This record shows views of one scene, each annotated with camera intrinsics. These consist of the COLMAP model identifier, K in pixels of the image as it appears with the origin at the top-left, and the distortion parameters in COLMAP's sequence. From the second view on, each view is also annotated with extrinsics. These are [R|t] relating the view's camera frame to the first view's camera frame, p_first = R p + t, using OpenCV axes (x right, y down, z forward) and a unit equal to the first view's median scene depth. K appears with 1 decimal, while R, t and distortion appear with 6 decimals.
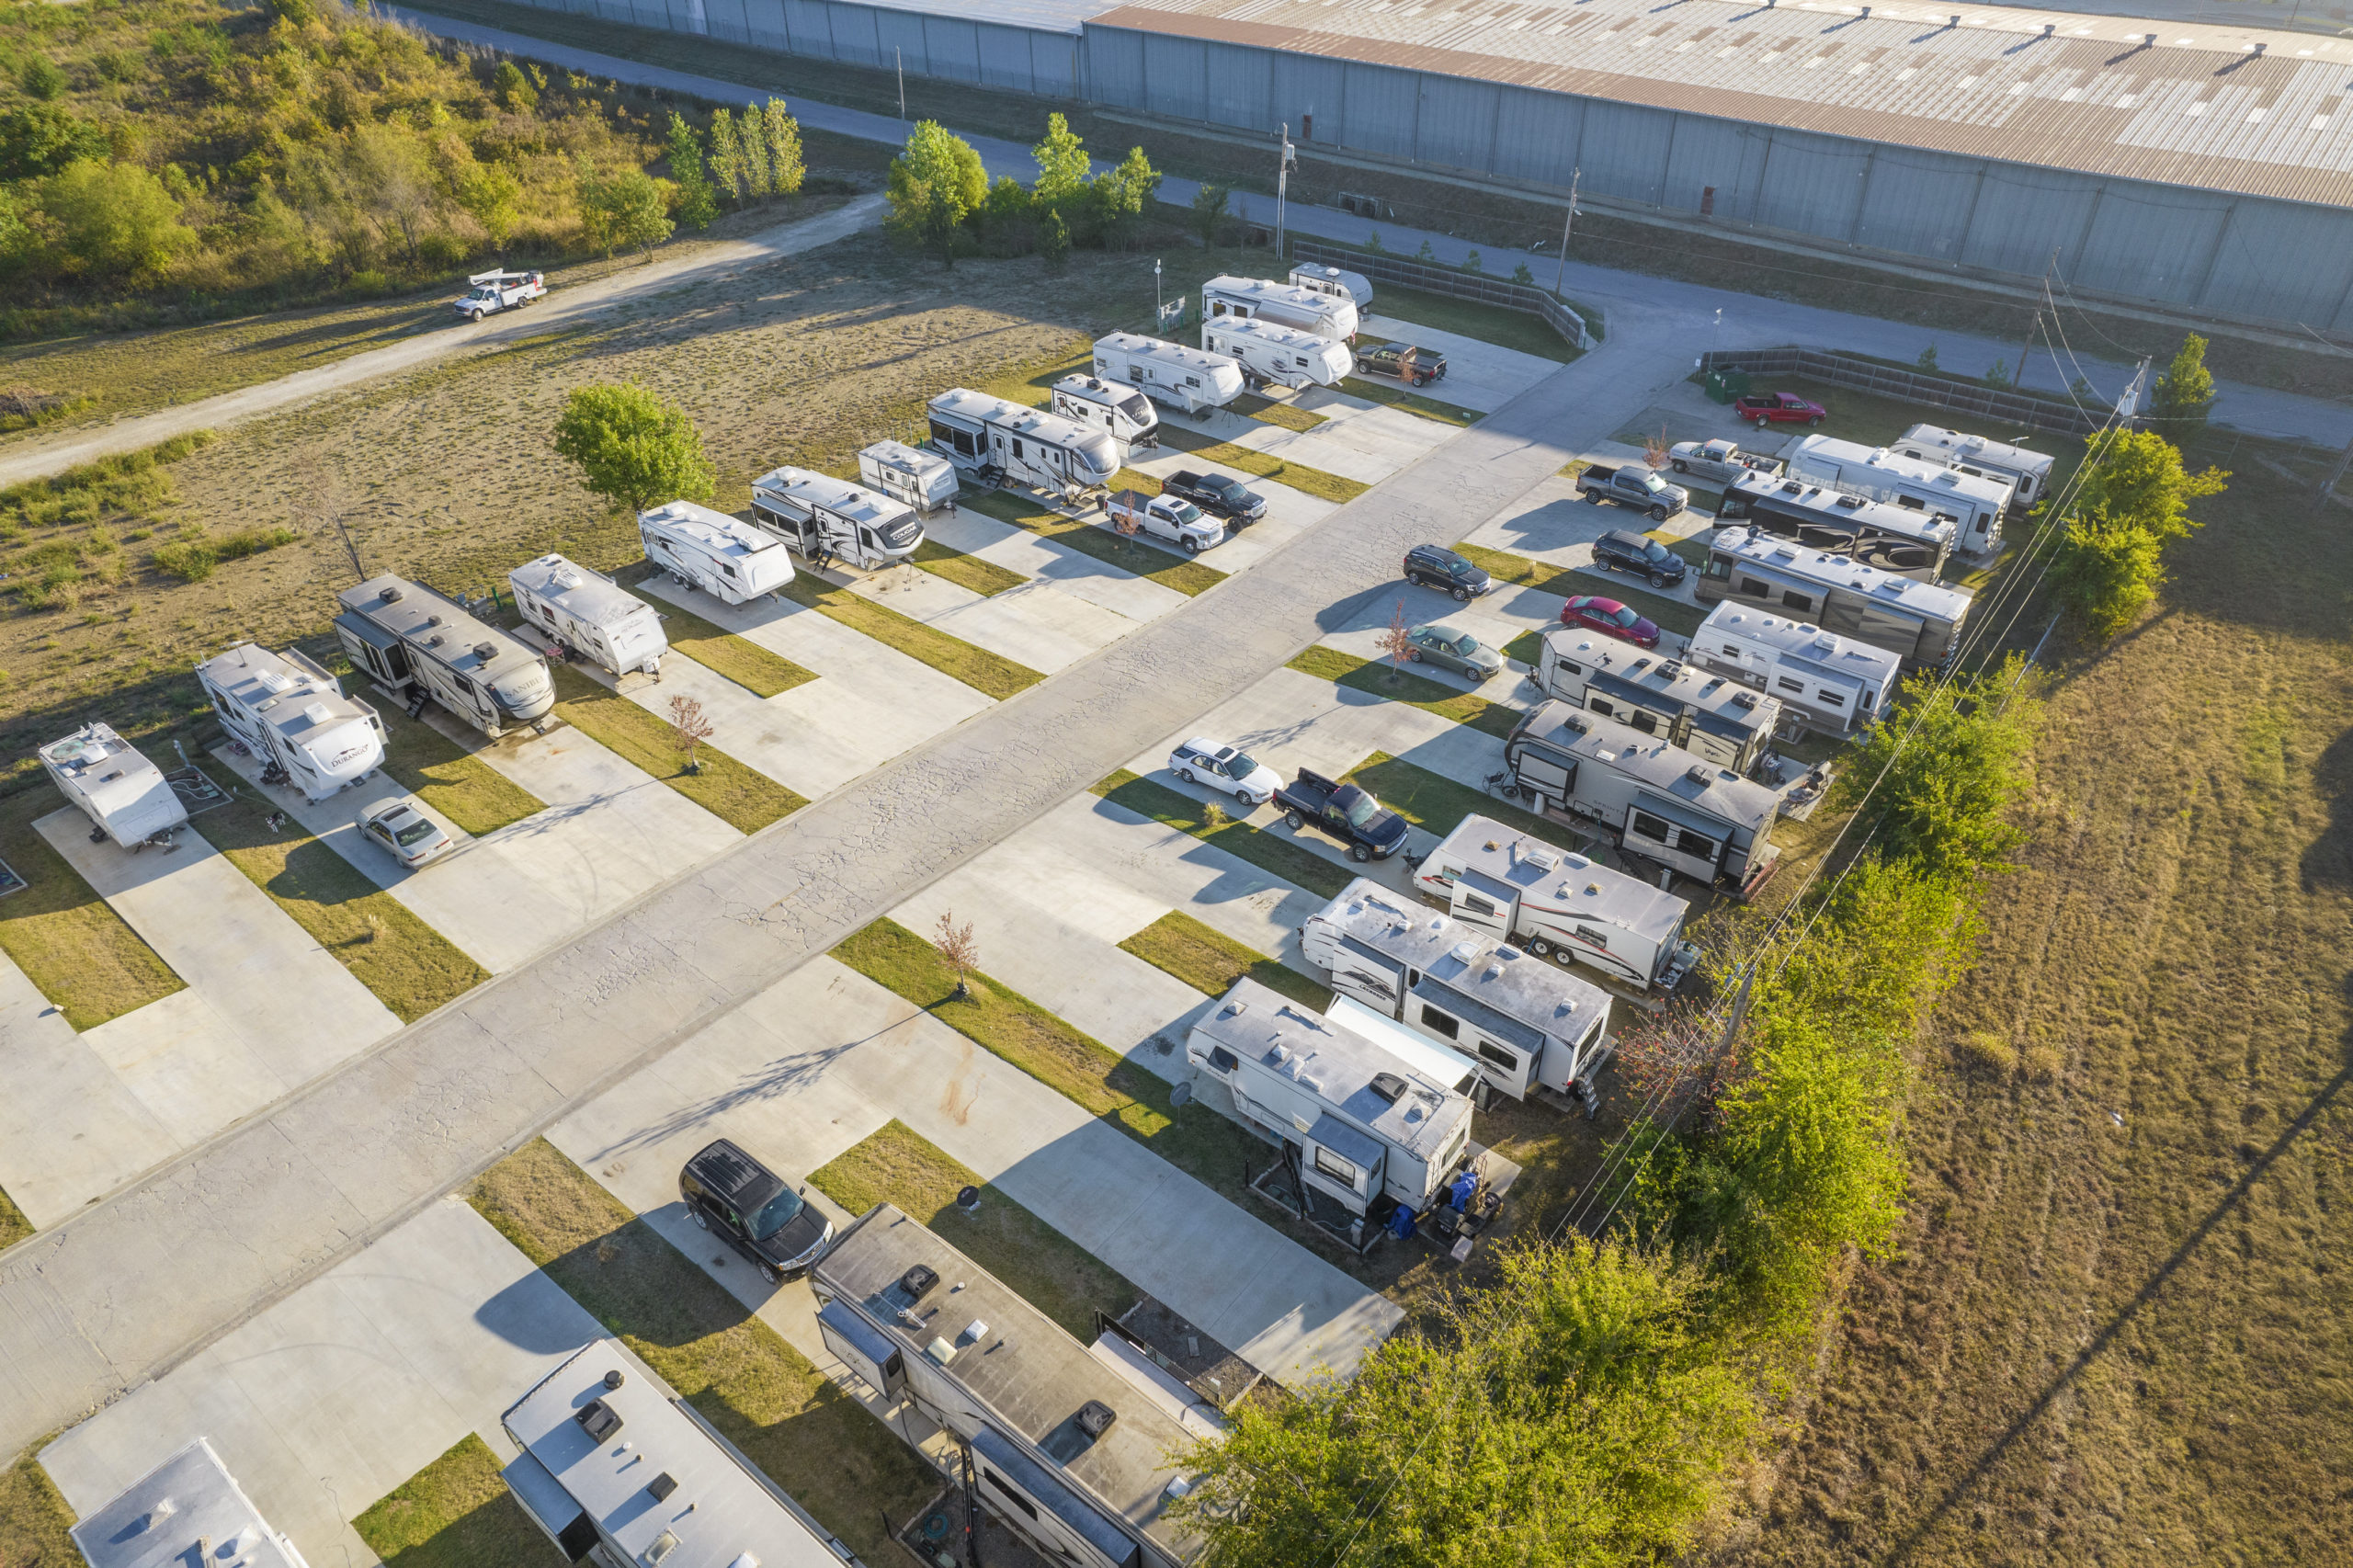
lens RADIAL K [[1486.3, 0, 1171.8], [0, 1486.3, 811.5], [0, 0, 1]] dist [-0.066305, 0.056679]
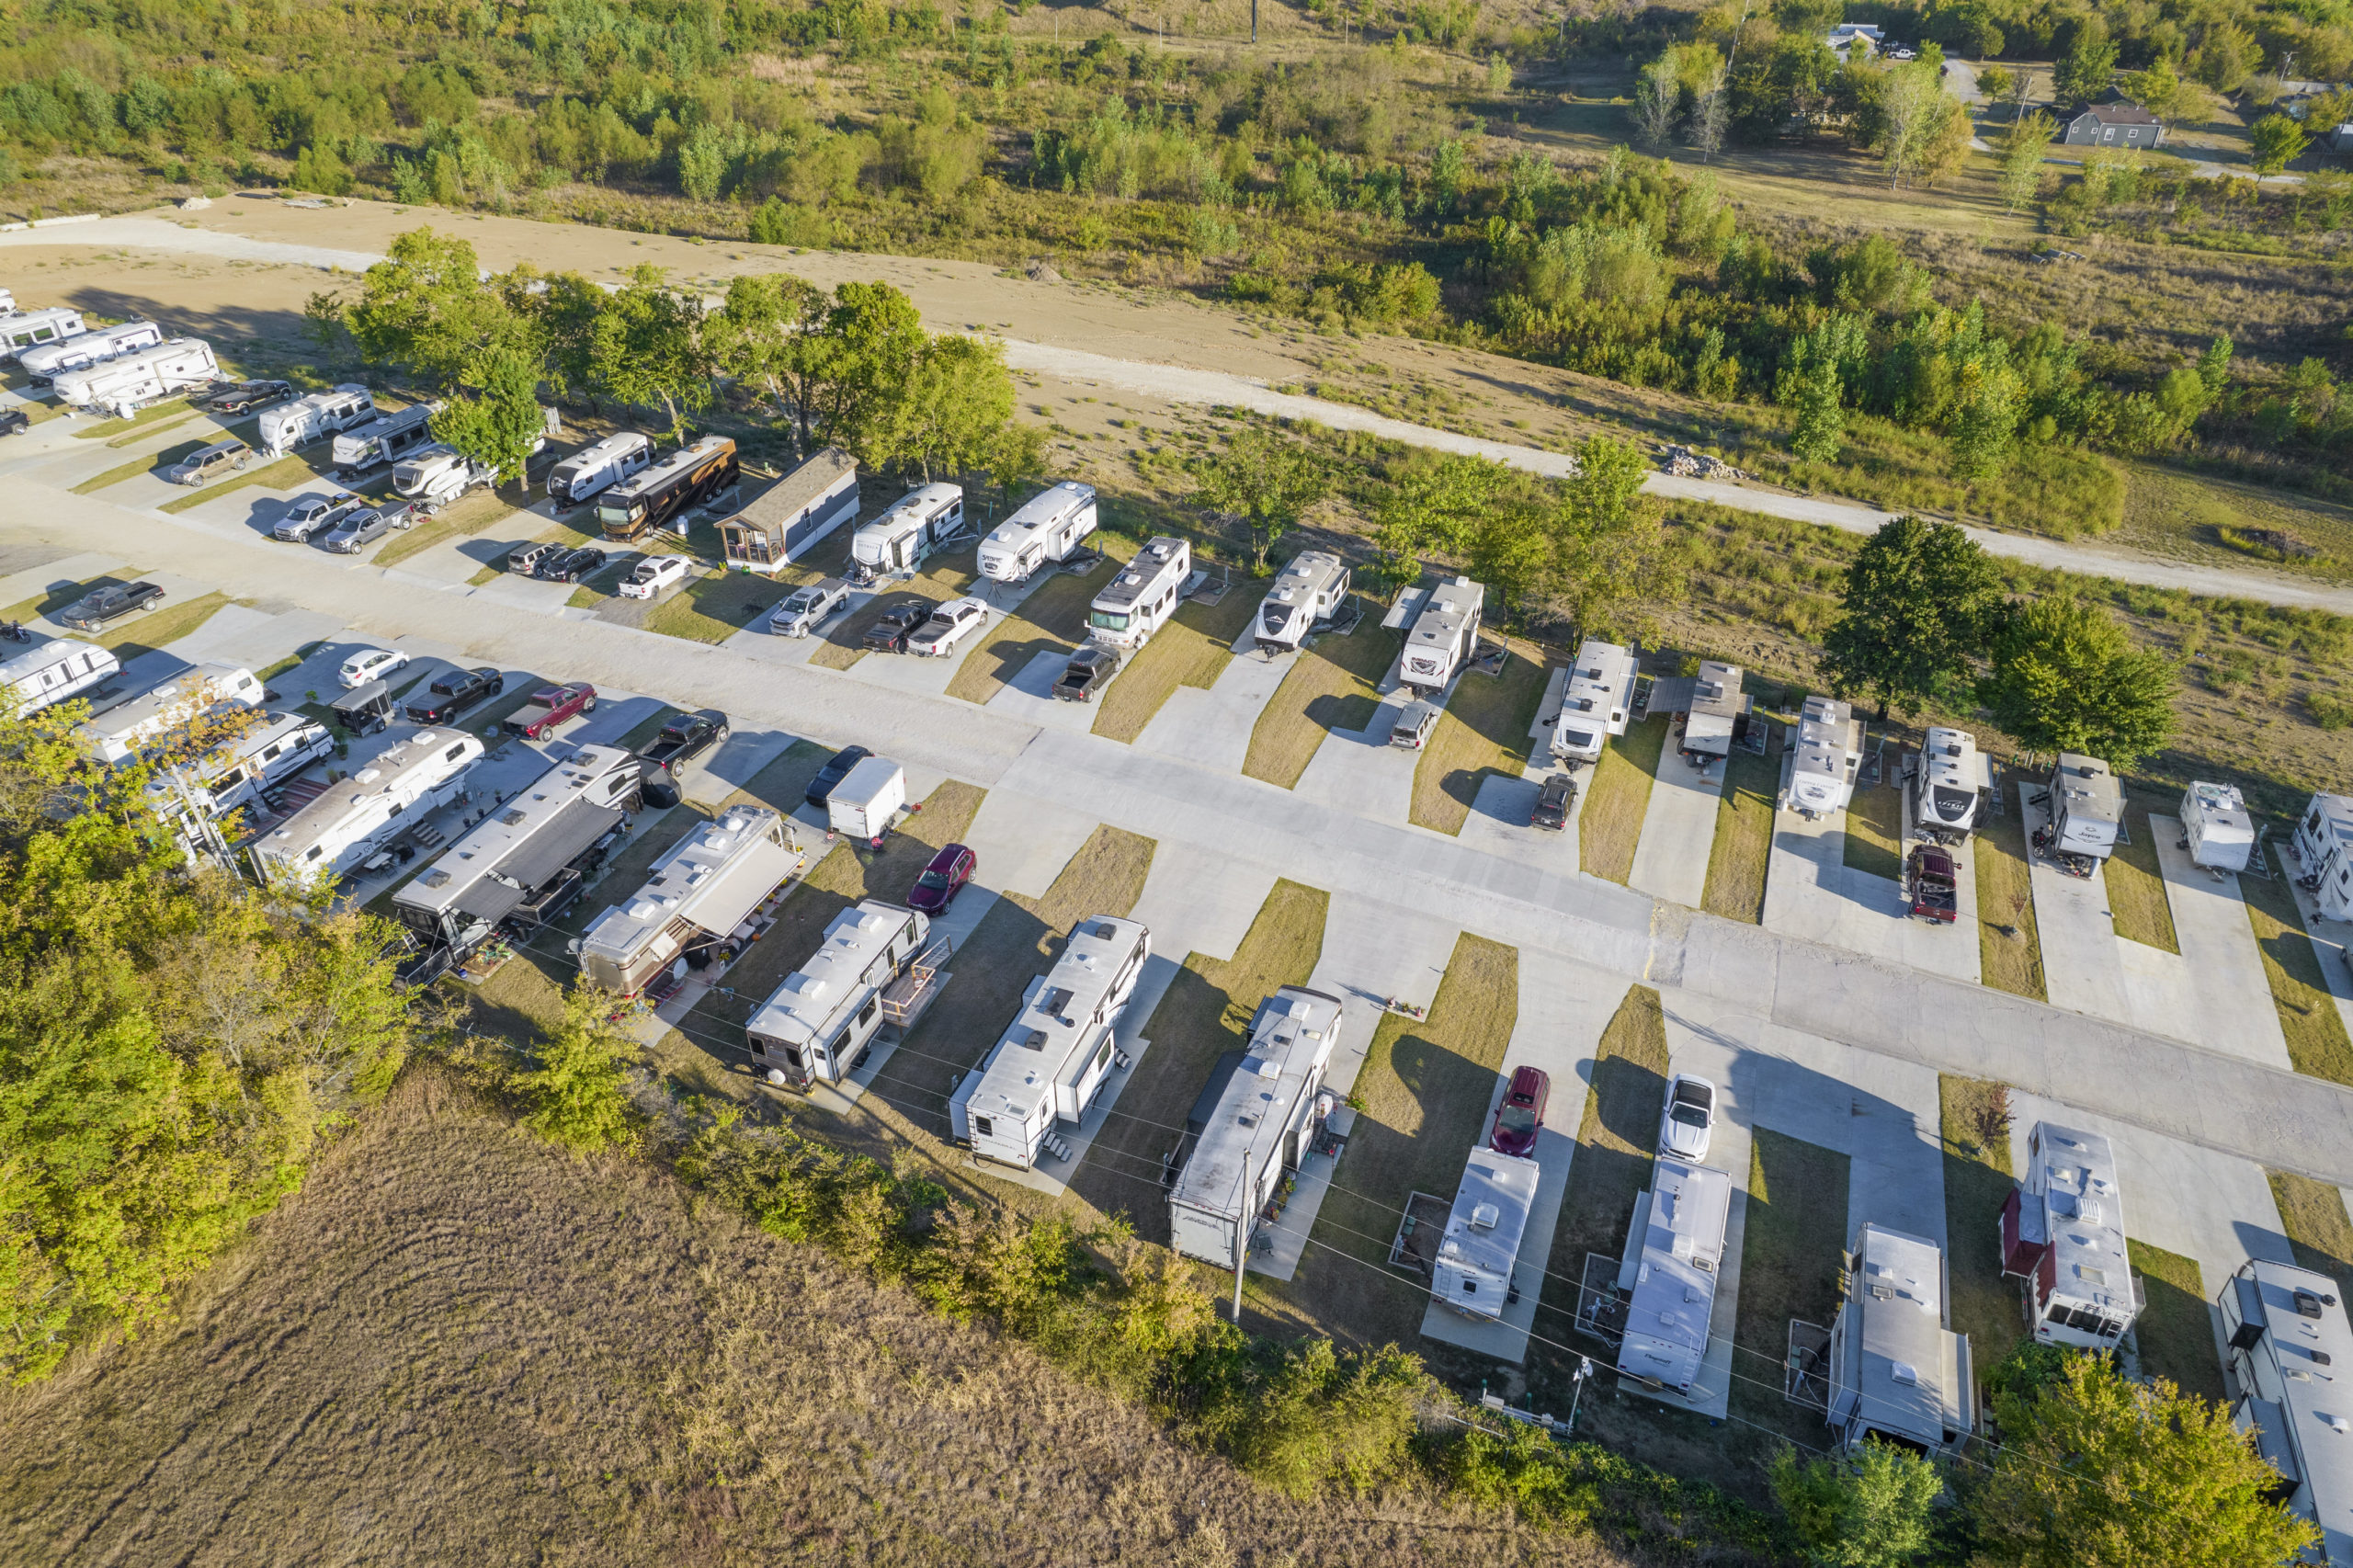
lens RADIAL K [[1486.3, 0, 1171.8], [0, 1486.3, 811.5], [0, 0, 1]] dist [-0.066305, 0.056679]
pose [[0.284067, 0.554632, -0.782105, 0.132541], [-0.593087, 0.742572, 0.311183, 0.142916], [0.753361, 0.375460, 0.539886, -0.627698]]
